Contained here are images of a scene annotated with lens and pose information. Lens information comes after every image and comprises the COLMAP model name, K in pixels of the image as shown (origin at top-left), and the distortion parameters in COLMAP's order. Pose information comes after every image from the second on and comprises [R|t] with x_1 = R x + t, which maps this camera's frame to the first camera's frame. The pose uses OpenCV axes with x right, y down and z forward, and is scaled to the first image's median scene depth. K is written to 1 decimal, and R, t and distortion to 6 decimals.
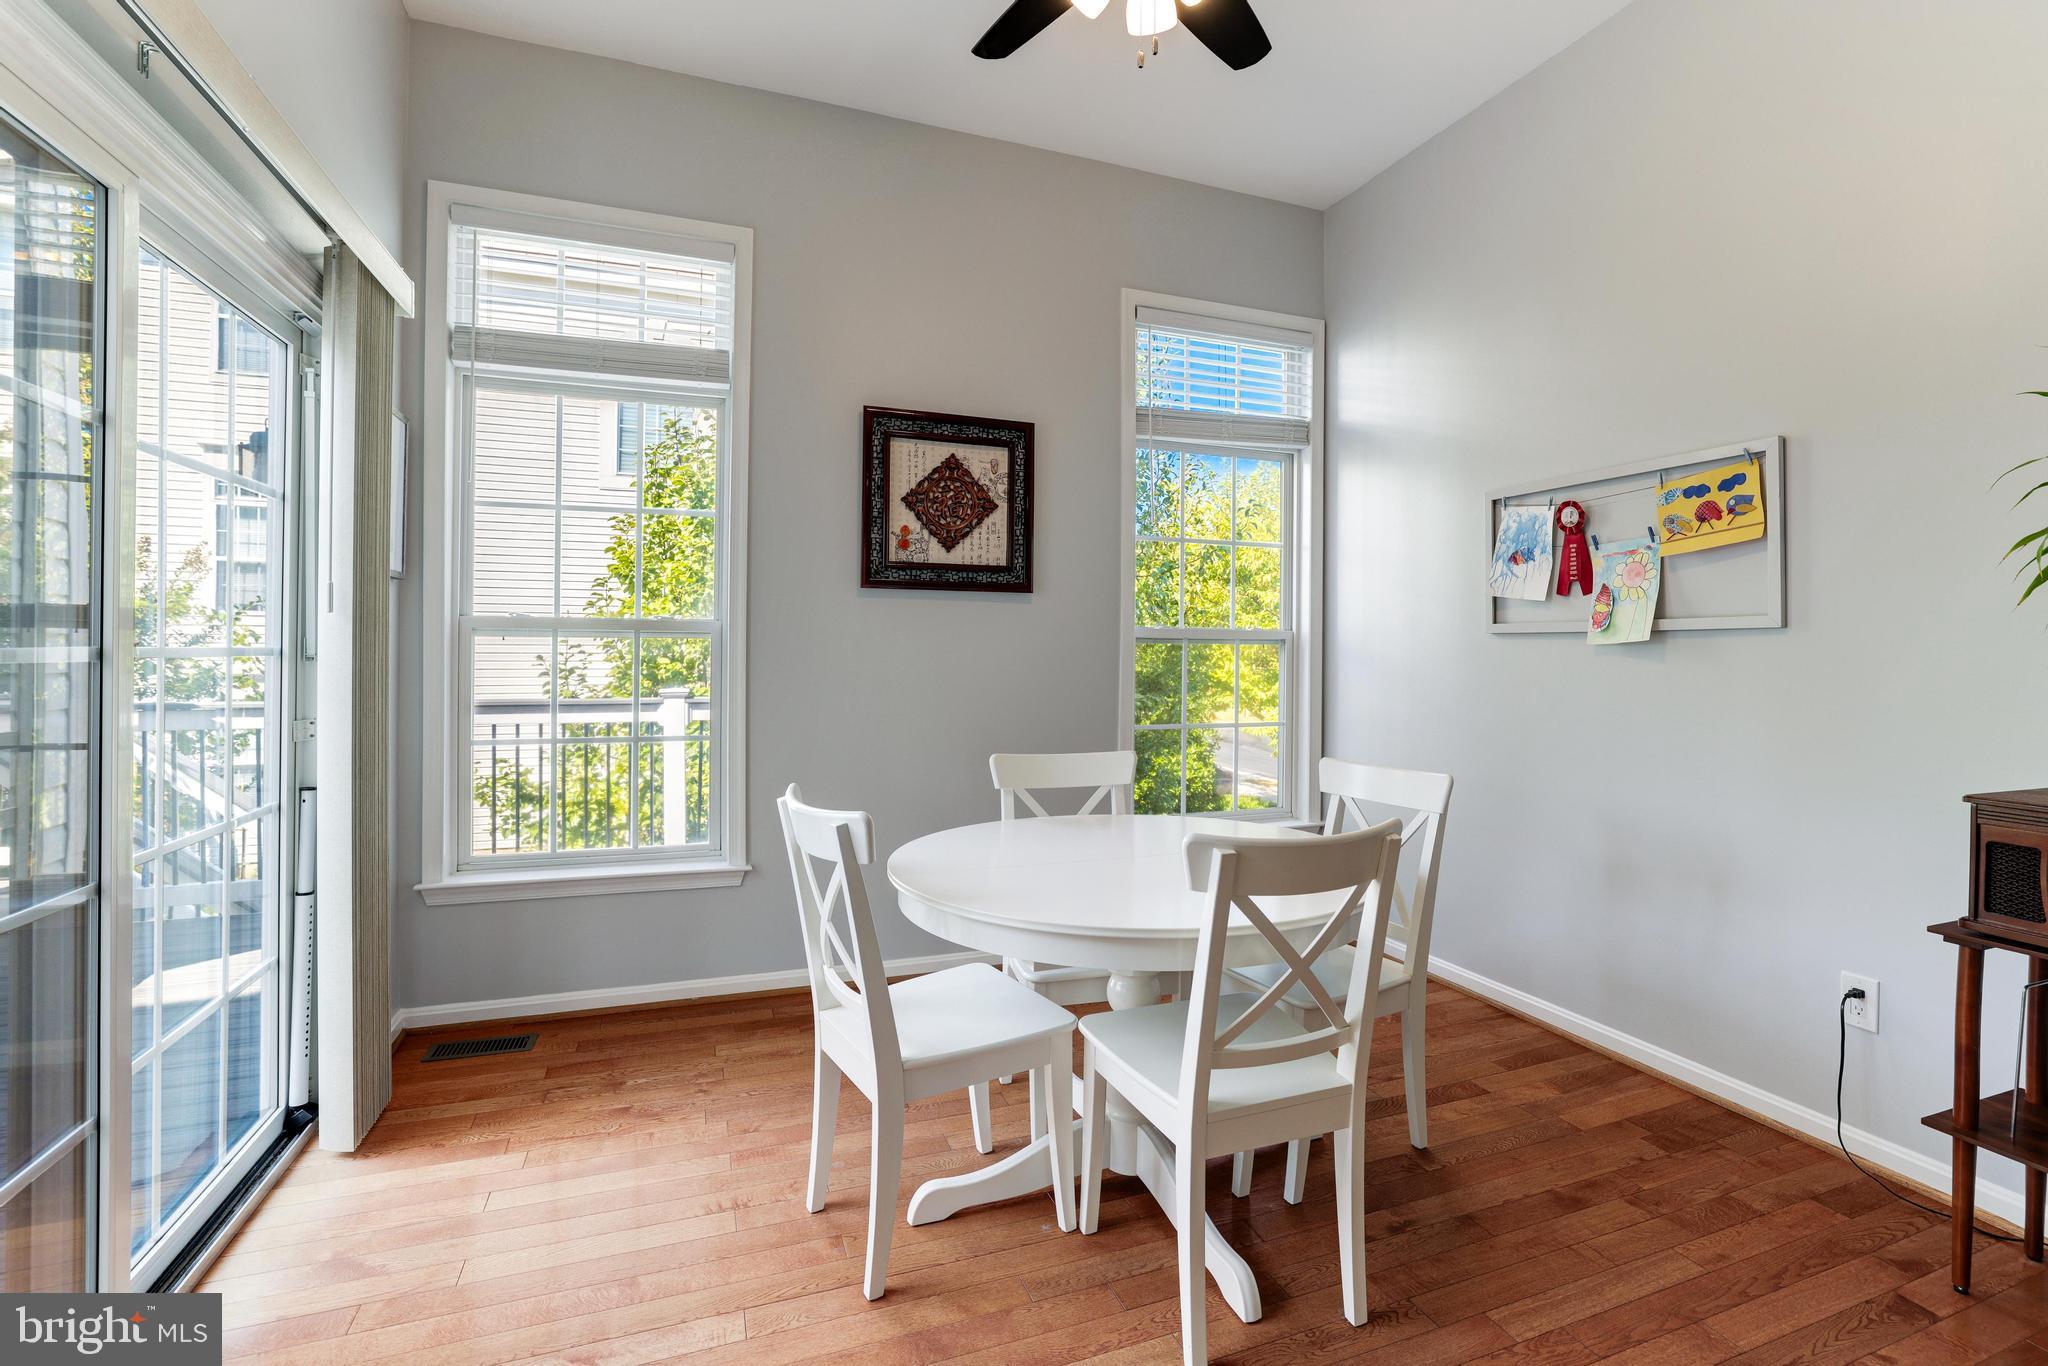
lens RADIAL K [[960.0, 0, 1066.4], [0, 960.0, 645.5], [0, 0, 1]] dist [-0.033917, 0.008958]
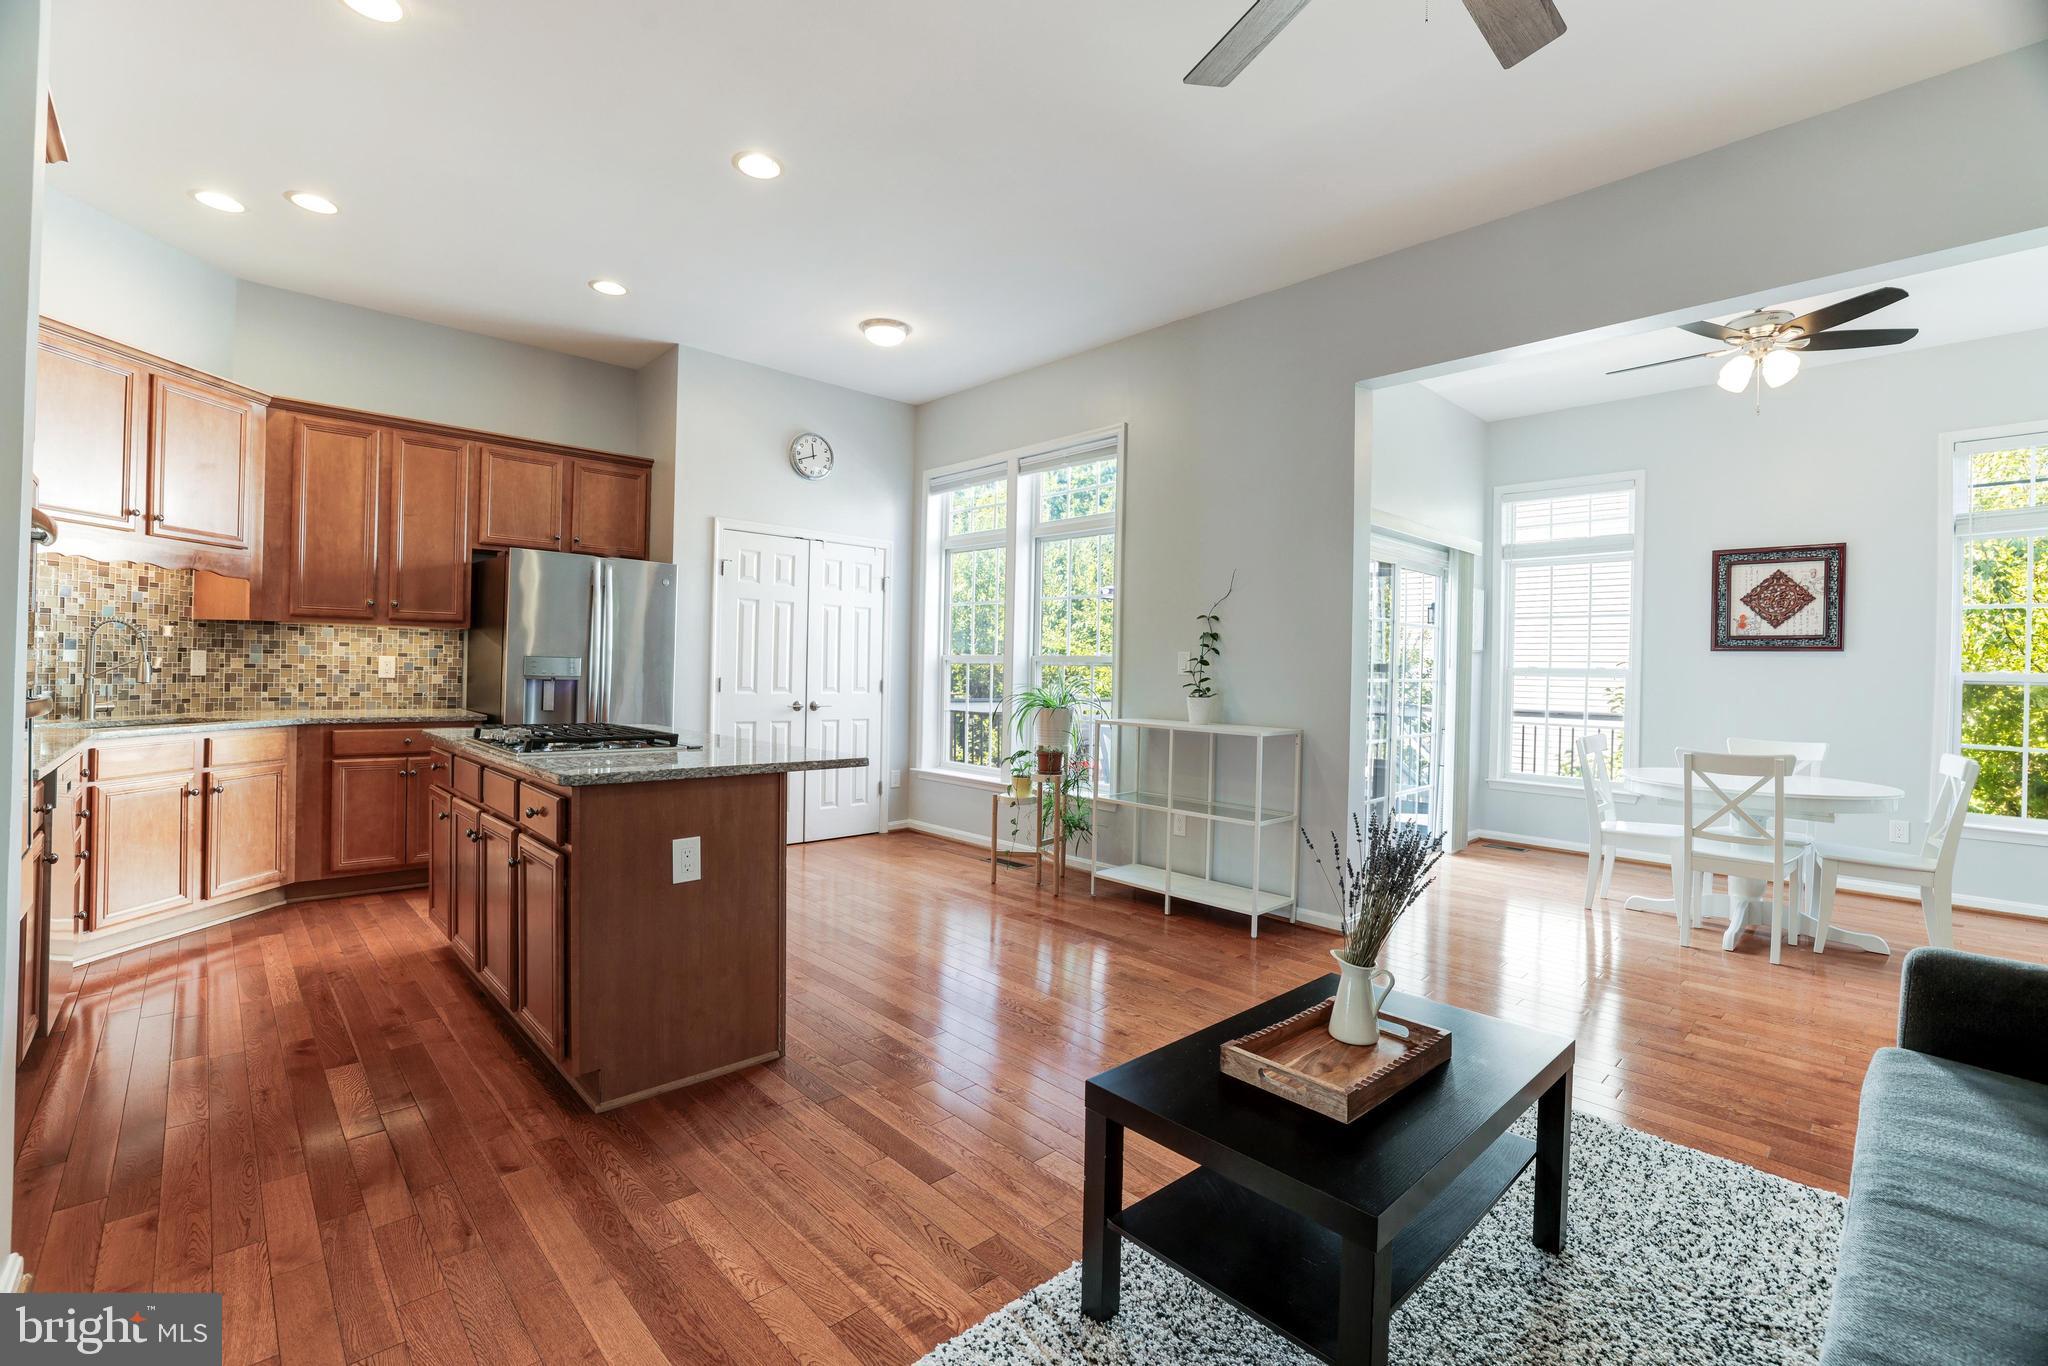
lens RADIAL K [[888.2, 0, 1017.2], [0, 888.2, 670.7], [0, 0, 1]] dist [-0.032321, 0.014298]
pose [[0.369860, 0.005660, -0.929070, 0.831282], [-0.017644, 0.999844, -0.000933, 0.002473], [0.928920, 0.016737, 0.369902, -0.825943]]
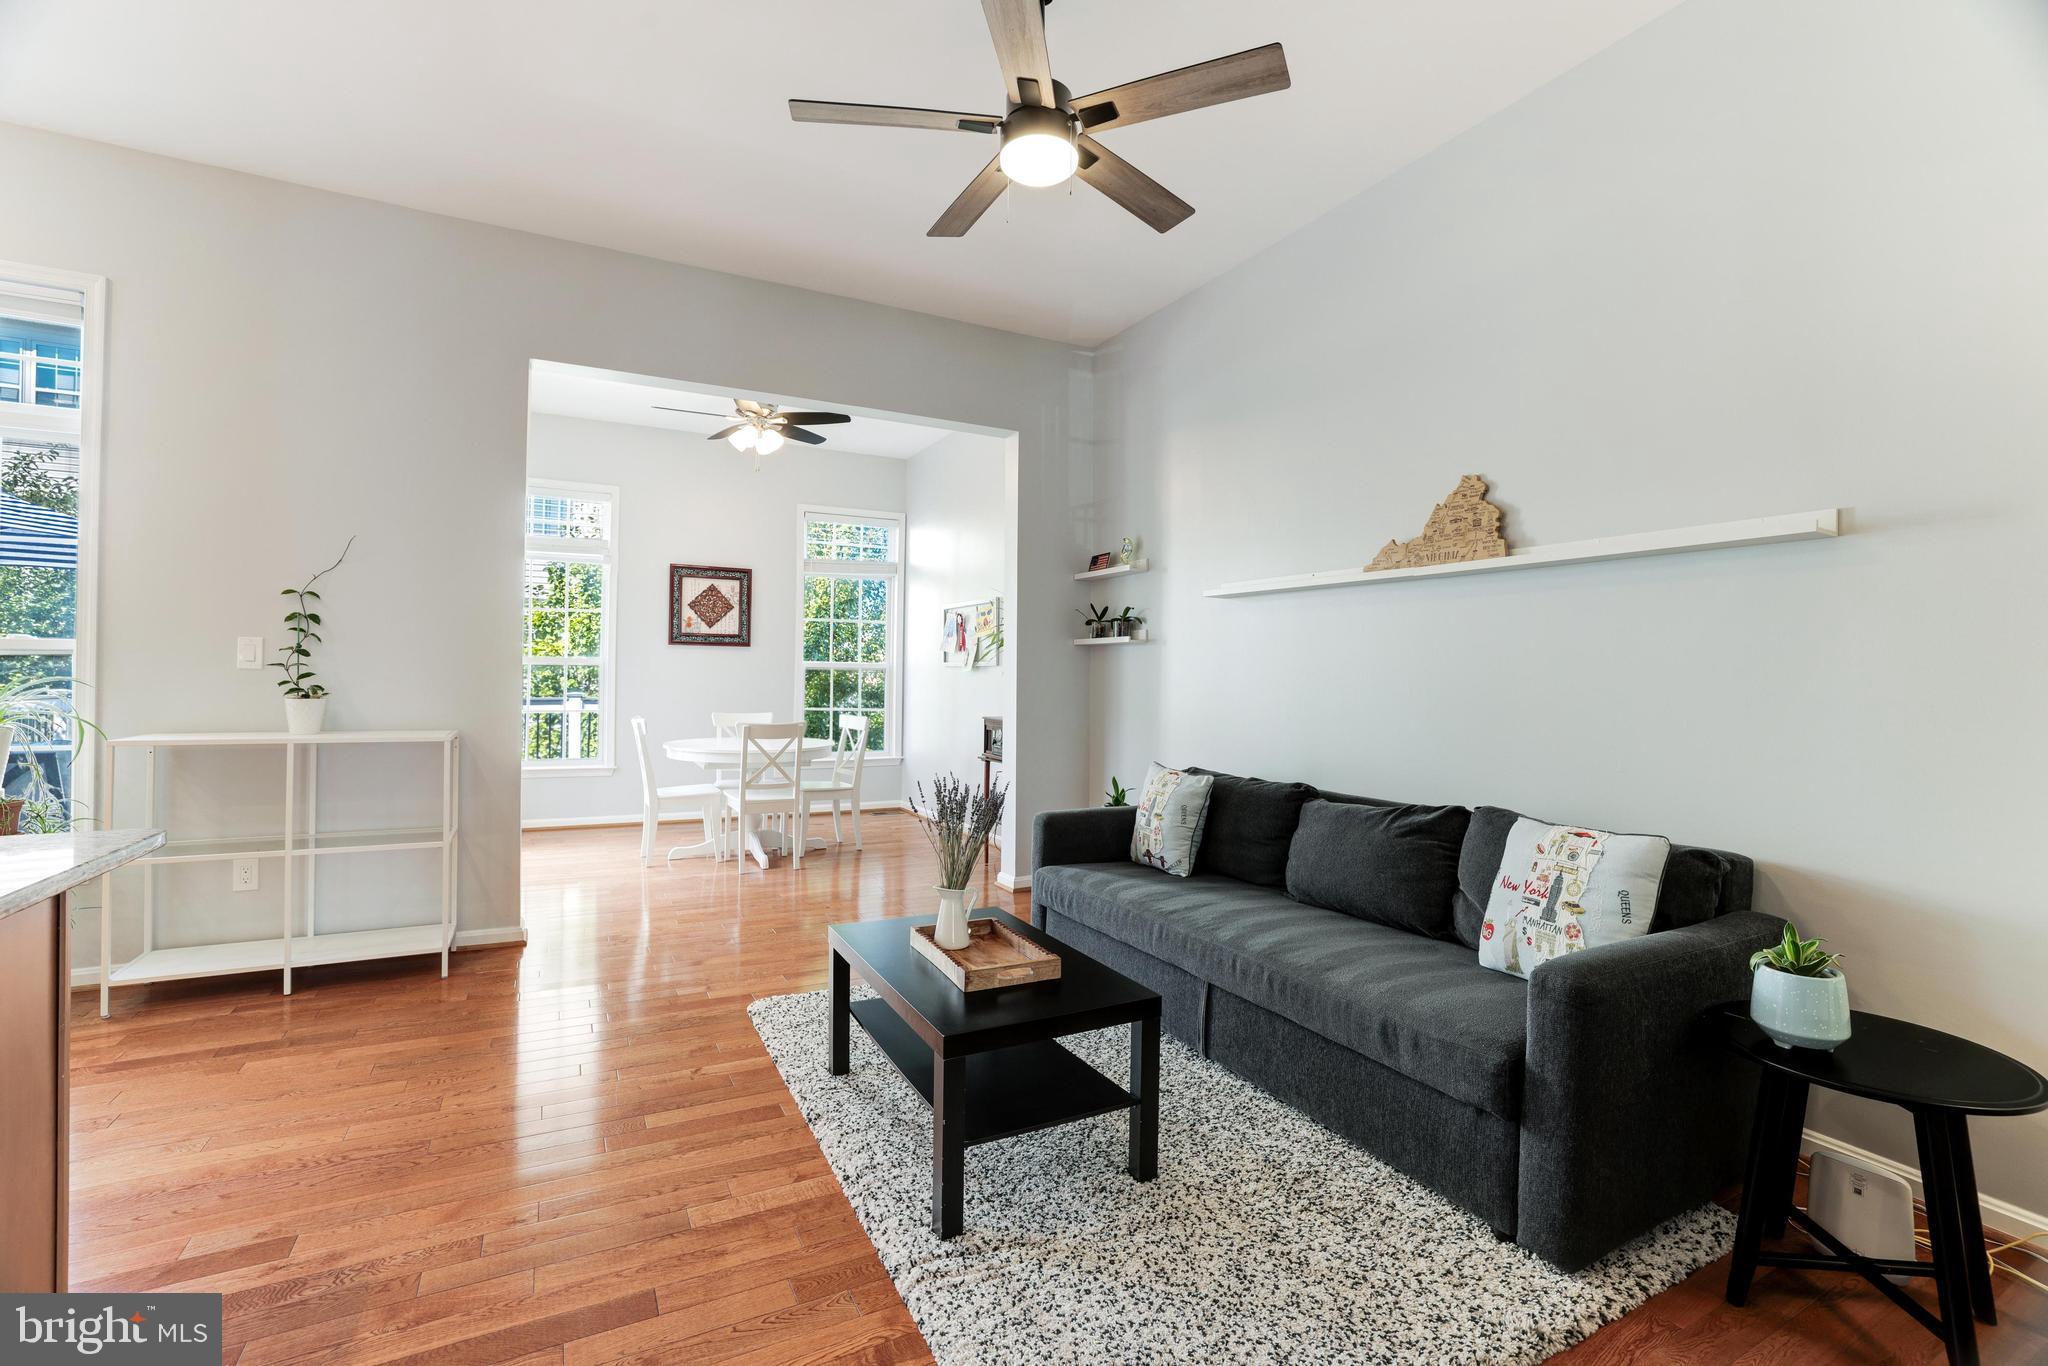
lens RADIAL K [[888.2, 0, 1025.9], [0, 888.2, 673.5], [0, 0, 1]] dist [-0.032321, 0.014298]
pose [[0.994188, 0.008528, 0.107321, 0.396233], [-0.008667, 0.999962, 0.000834, 0.000299], [-0.107310, -0.001760, 0.994224, -1.151204]]
